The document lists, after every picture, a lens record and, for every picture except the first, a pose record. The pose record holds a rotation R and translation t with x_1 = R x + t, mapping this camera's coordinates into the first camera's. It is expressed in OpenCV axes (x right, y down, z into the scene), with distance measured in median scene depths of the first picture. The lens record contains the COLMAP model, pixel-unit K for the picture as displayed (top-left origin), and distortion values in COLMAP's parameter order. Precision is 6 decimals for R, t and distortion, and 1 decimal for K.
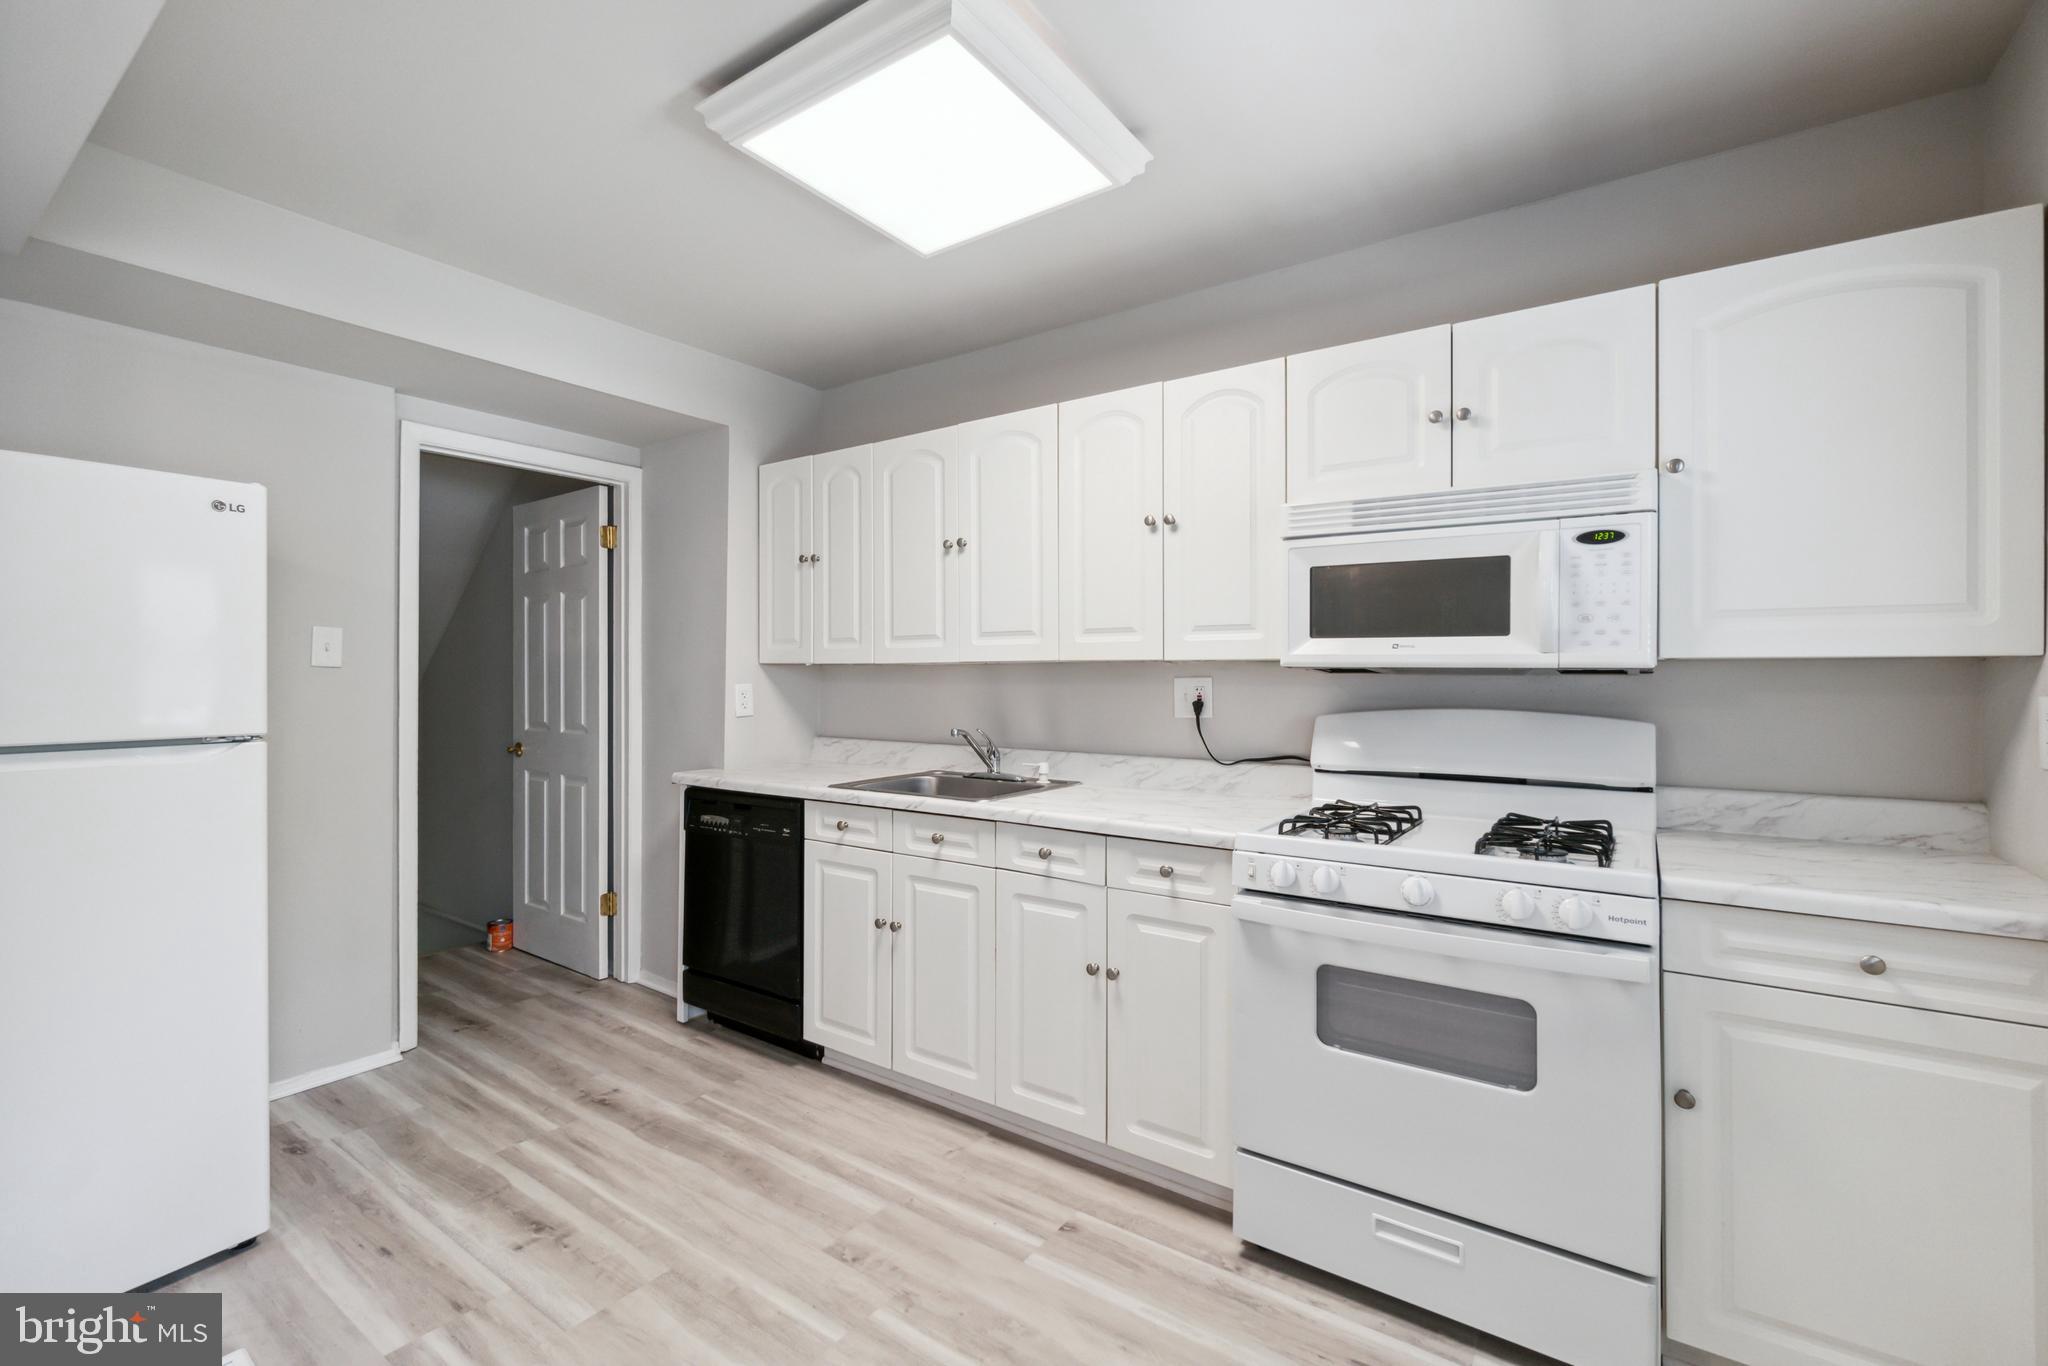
lens RADIAL K [[892.7, 0, 1018.4], [0, 892.7, 666.0], [0, 0, 1]] dist [0.001256, 0.000065]
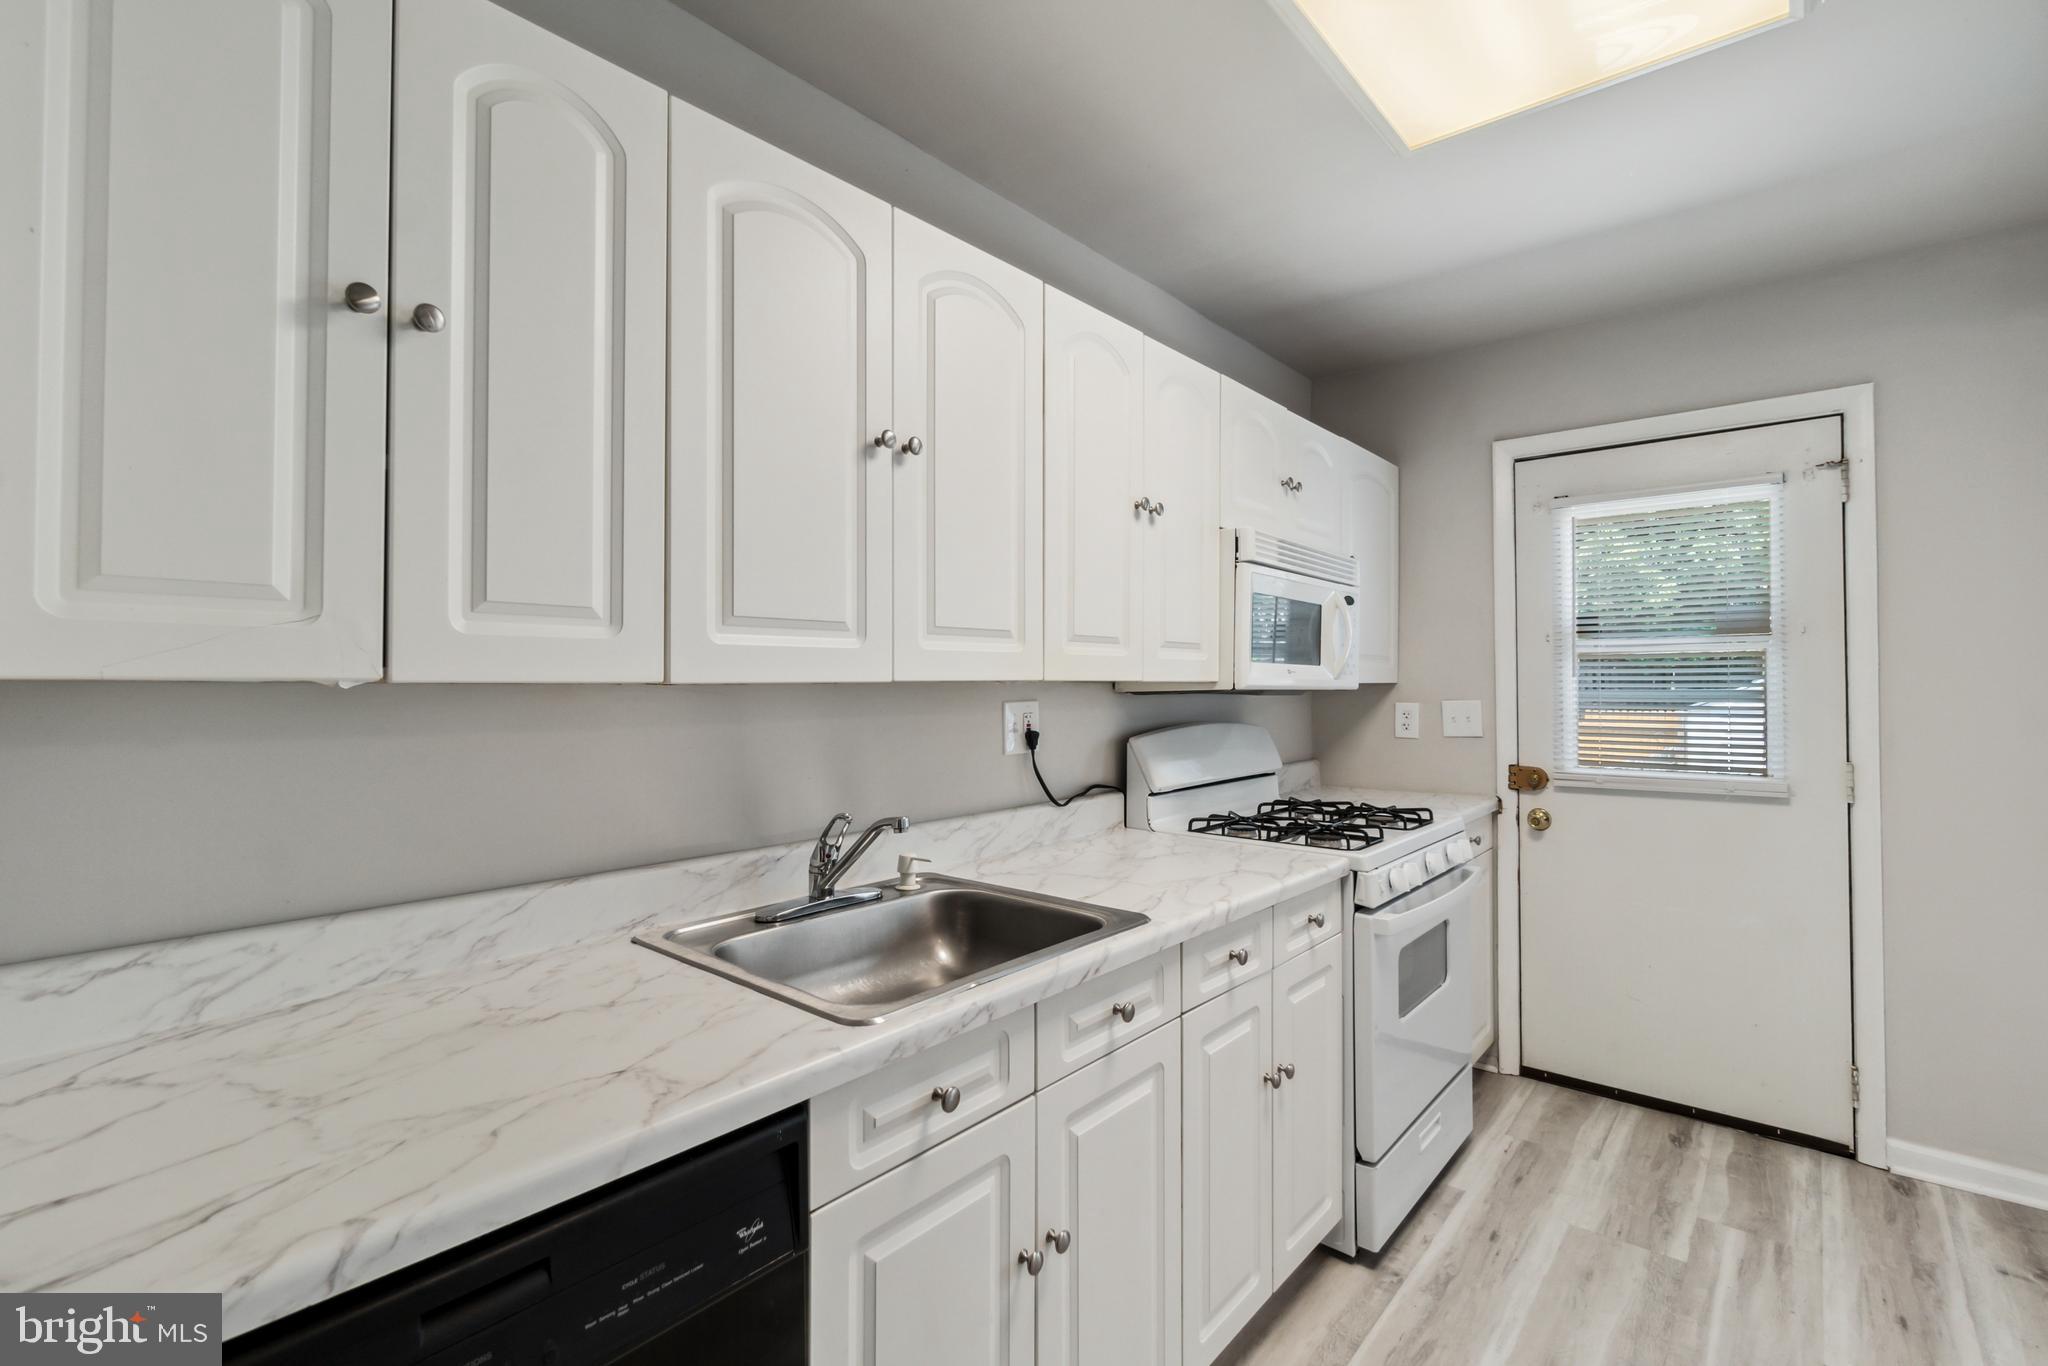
lens RADIAL K [[904.6, 0, 1026.0], [0, 904.6, 679.2], [0, 0, 1]] dist [0.000586, 0.000034]
pose [[0.105876, 0.000925, 0.994379, -0.651899], [-0.010577, 0.999944, 0.000196, -0.007715], [-0.994323, -0.010538, 0.105880, 1.012165]]
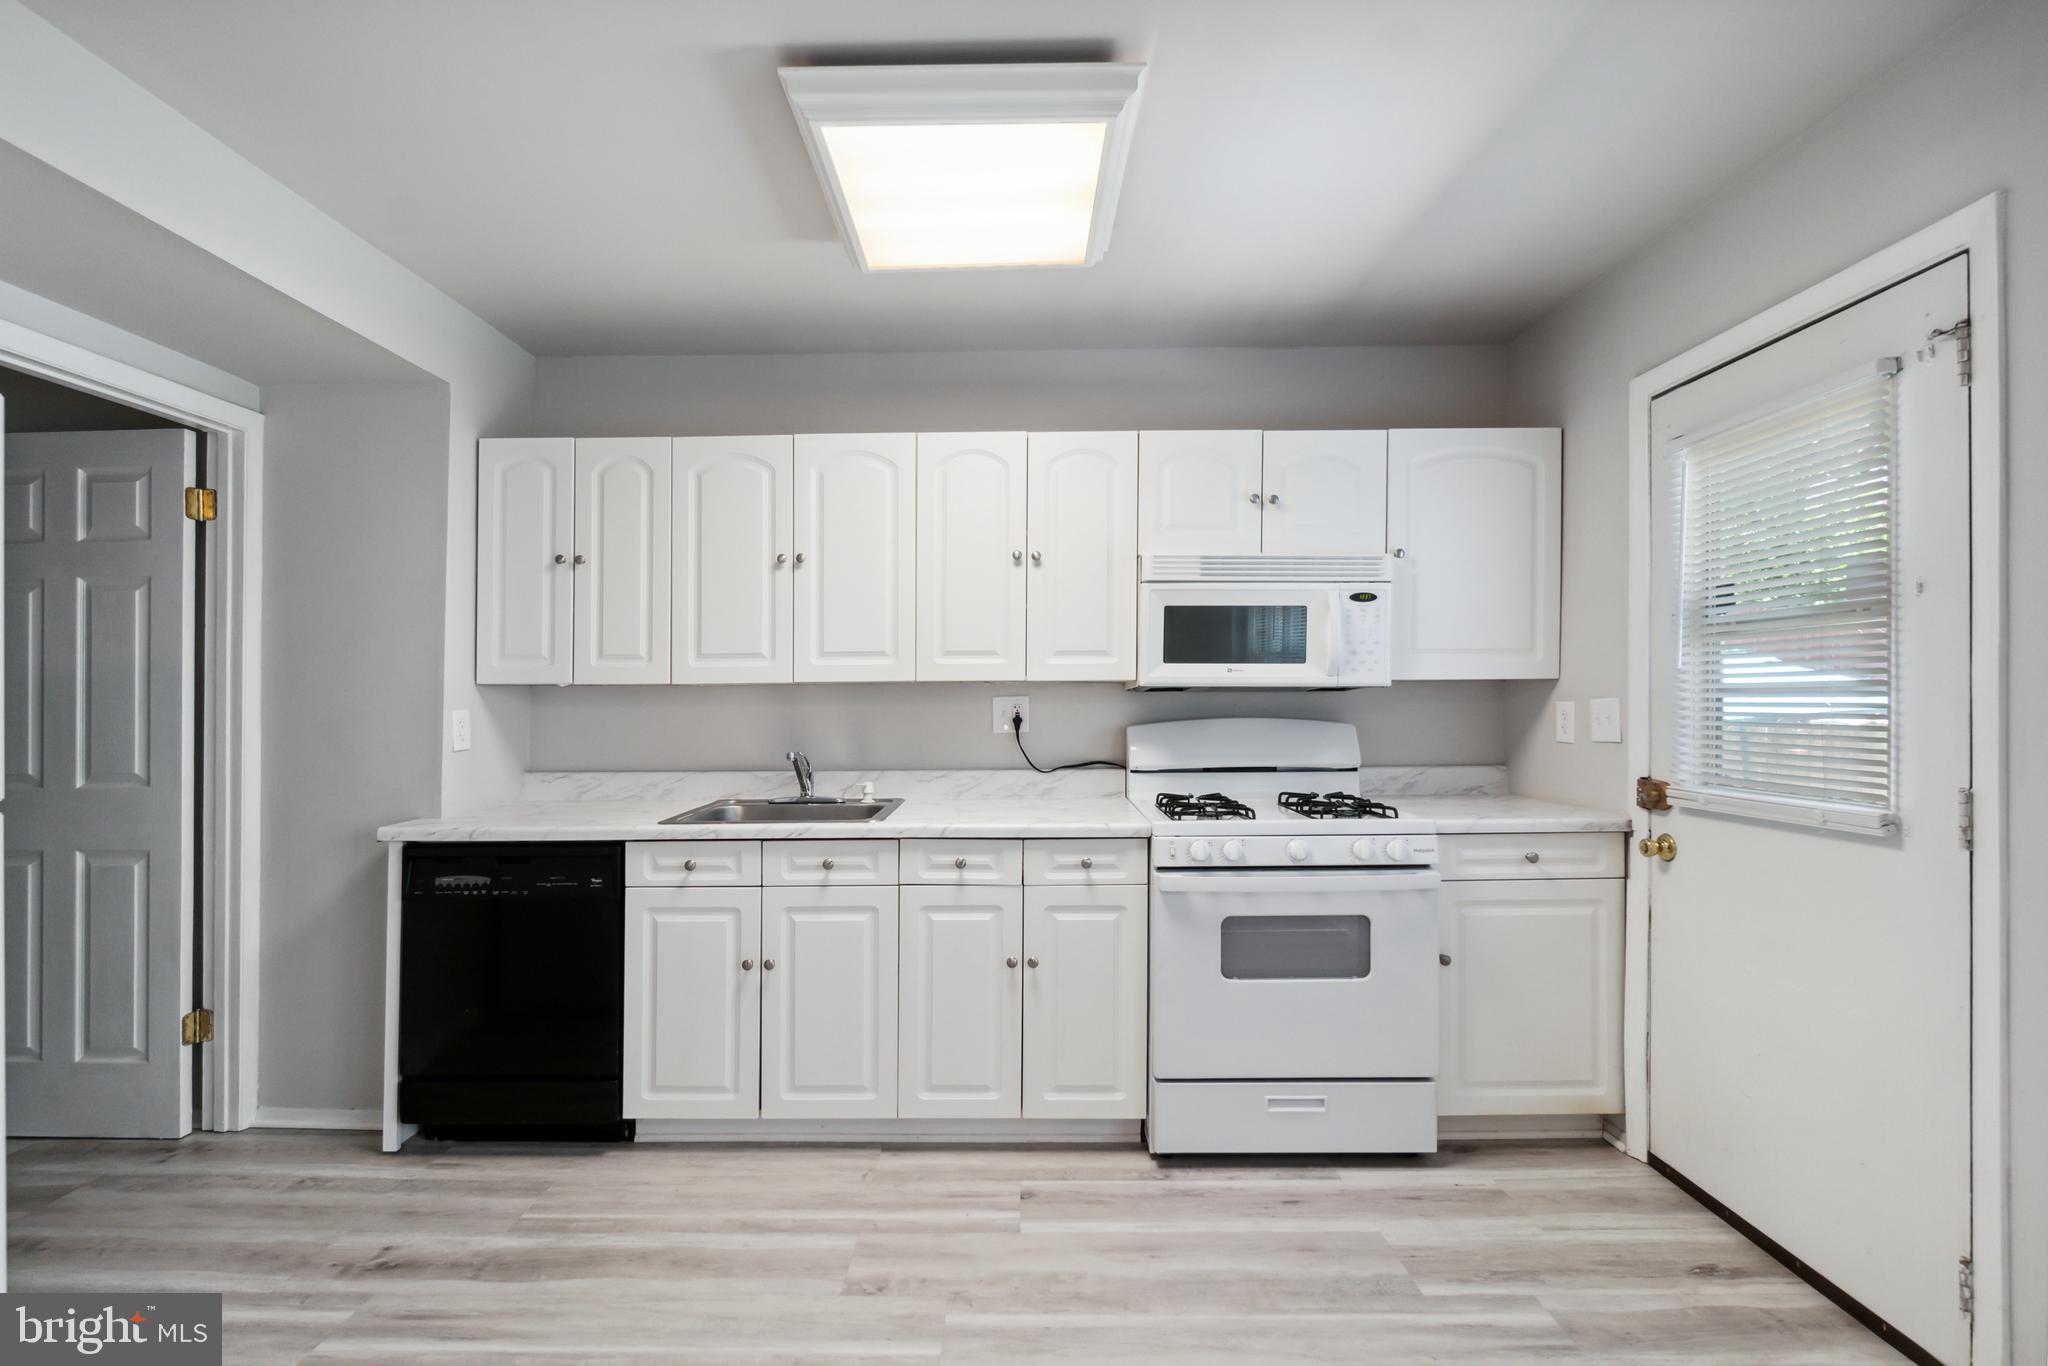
lens RADIAL K [[900.0, 0, 1018.2], [0, 900.0, 689.3], [0, 0, 1]] dist [-0.001176, 0.000121]
pose [[0.822960, -0.004648, 0.568081, -0.483862], [0.002536, 0.999987, 0.004508, -0.000818], [-0.568094, -0.002269, 0.822960, 0.077229]]
